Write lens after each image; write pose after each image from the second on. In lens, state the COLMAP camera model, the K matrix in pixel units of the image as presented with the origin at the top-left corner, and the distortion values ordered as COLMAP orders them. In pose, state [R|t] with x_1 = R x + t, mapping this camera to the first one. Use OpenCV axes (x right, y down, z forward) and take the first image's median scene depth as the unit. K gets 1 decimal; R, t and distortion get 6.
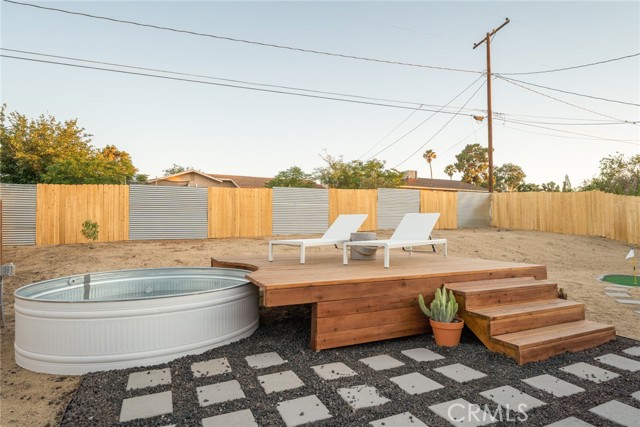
lens RADIAL K [[363.6, 0, 317.8], [0, 363.6, 224.2], [0, 0, 1]] dist [-0.002685, -0.000607]
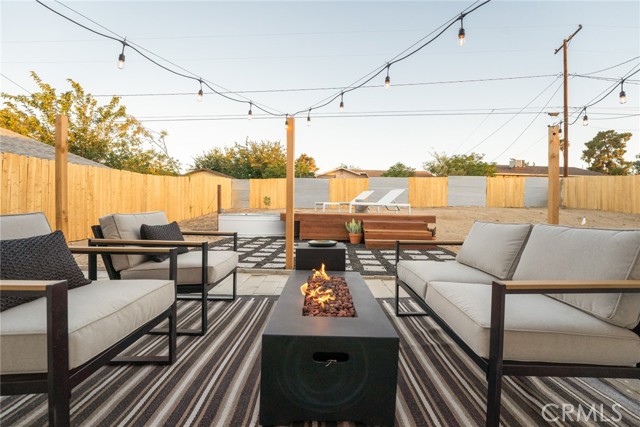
lens RADIAL K [[275.6, 0, 320.0], [0, 275.6, 213.5], [0, 0, 1]] dist [-0.033814, 0.000143]
pose [[0.885790, 0.030995, -0.463050, 0.178001], [-0.018897, 0.999349, 0.030743, 0.016692], [0.463702, -0.018481, 0.885799, -0.118354]]
